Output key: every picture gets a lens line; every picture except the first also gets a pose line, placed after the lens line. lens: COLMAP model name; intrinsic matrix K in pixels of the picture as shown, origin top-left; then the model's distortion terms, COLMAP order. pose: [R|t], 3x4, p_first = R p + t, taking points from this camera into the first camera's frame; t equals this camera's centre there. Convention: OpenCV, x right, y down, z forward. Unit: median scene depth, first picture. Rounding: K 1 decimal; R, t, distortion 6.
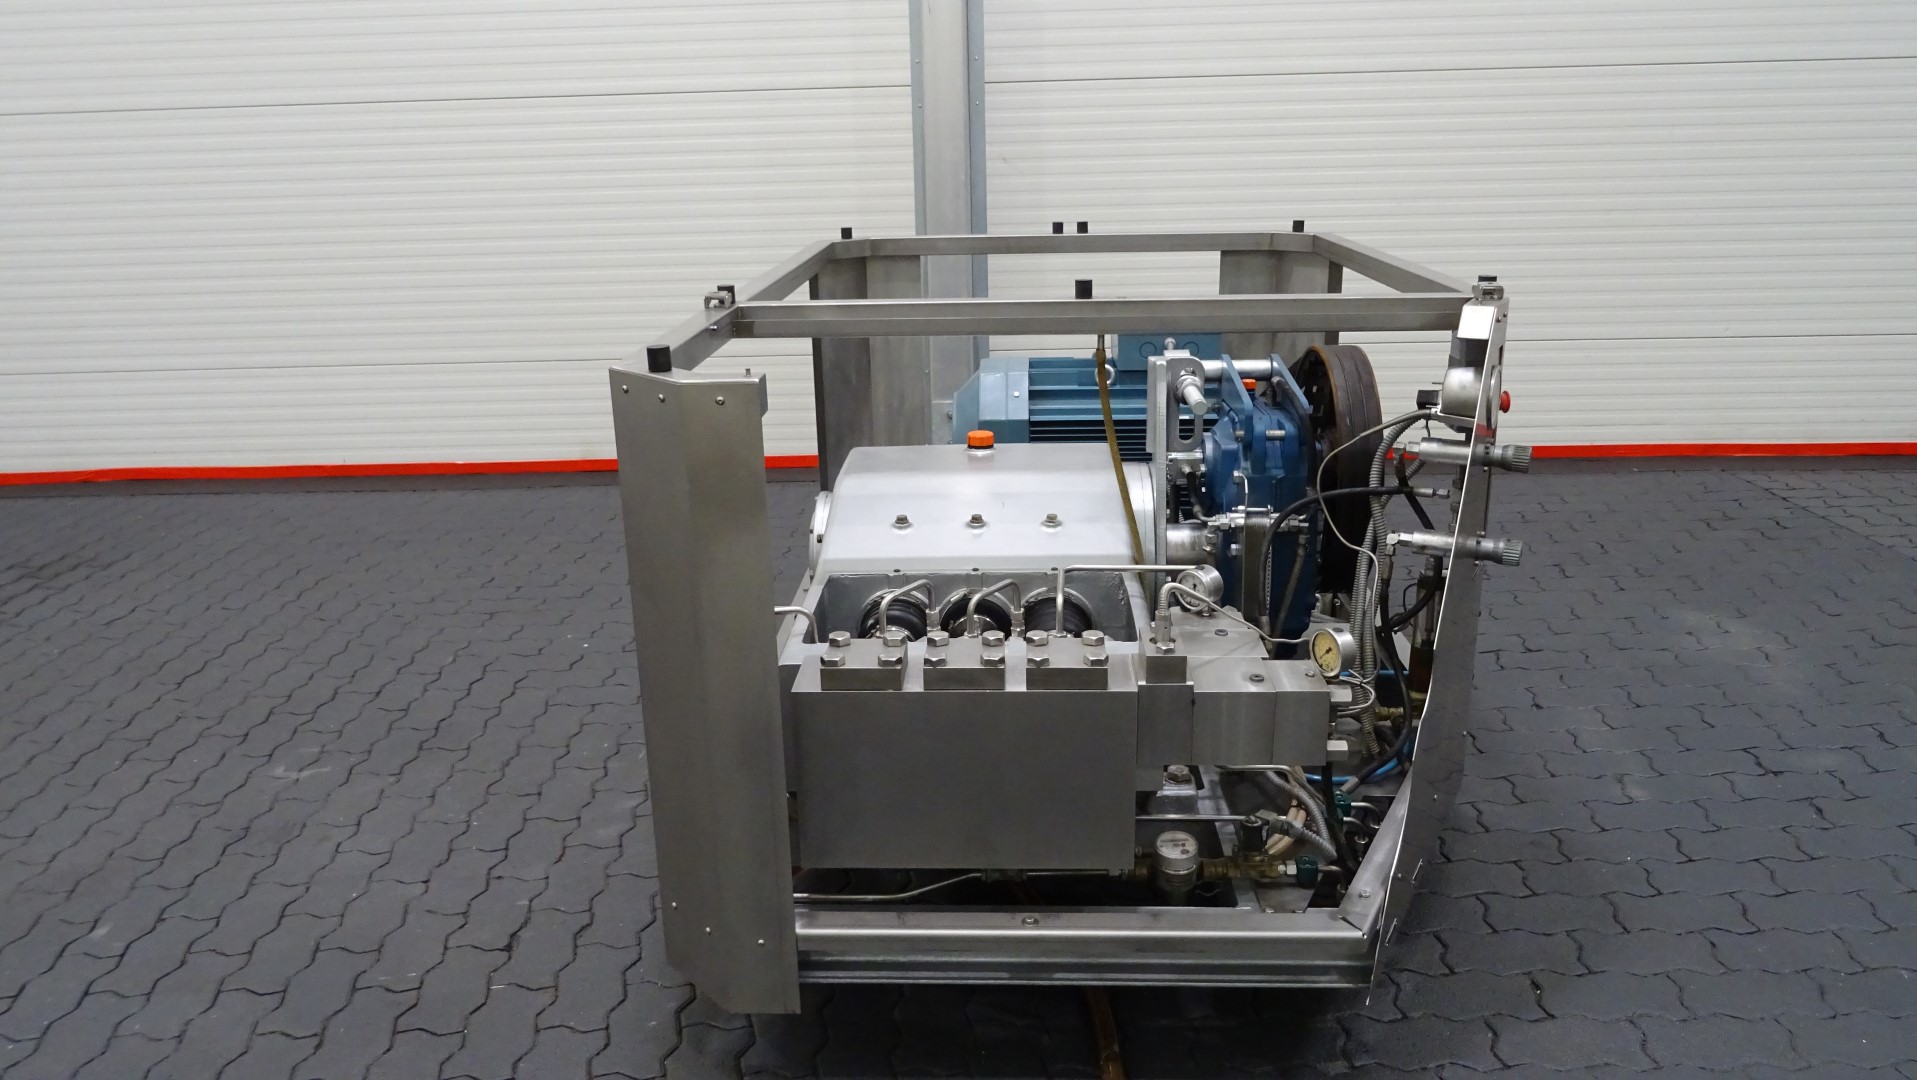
lens RADIAL K [[1377.6, 0, 958.5], [0, 1377.6, 540.0], [0, 0, 1]] dist [-0.001388, -0.001103]
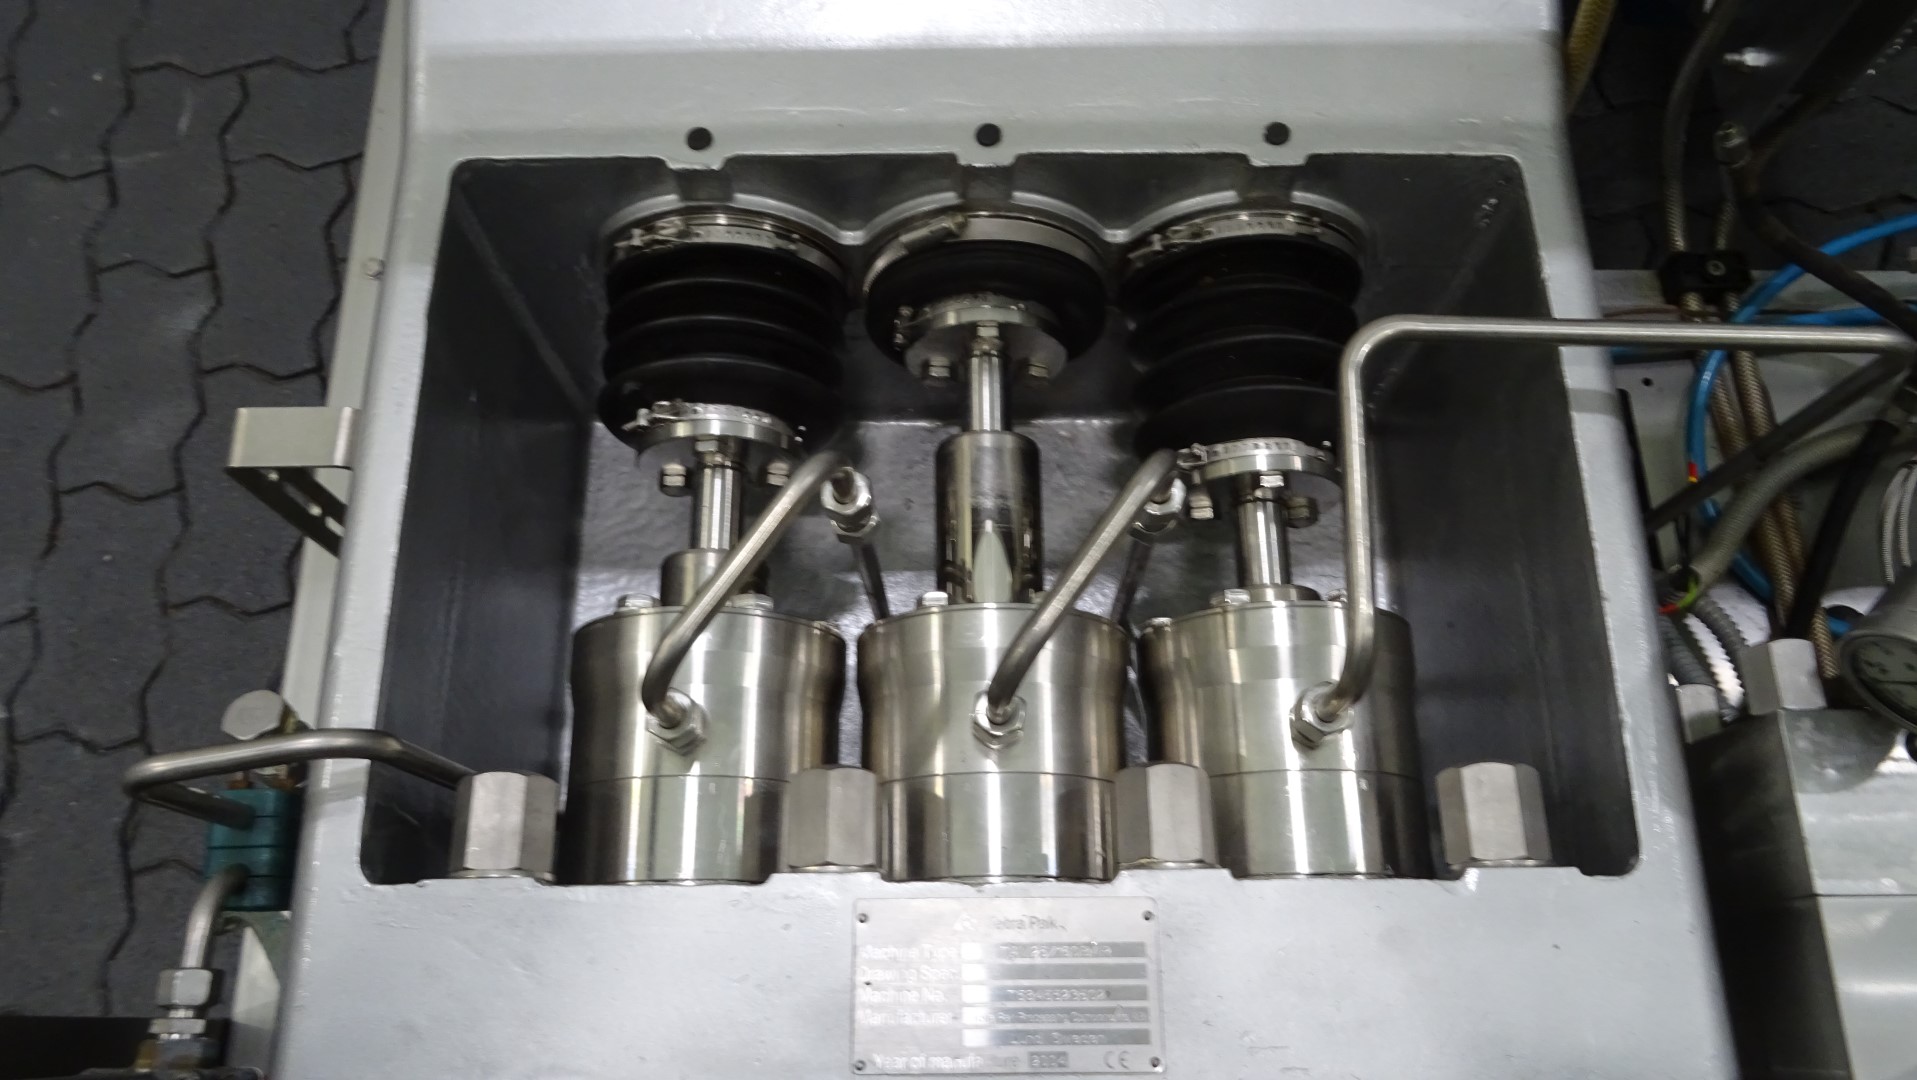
lens RADIAL K [[1406.0, 0, 956.7], [0, 1406.0, 515.5], [0, 0, 1]] dist [-0.006176, 0.001863]
pose [[0.998500, -0.044369, 0.032084, -0.006169], [0.001251, 0.604294, 0.796760, -0.178683], [-0.054740, -0.795525, 0.603443, 0.883641]]
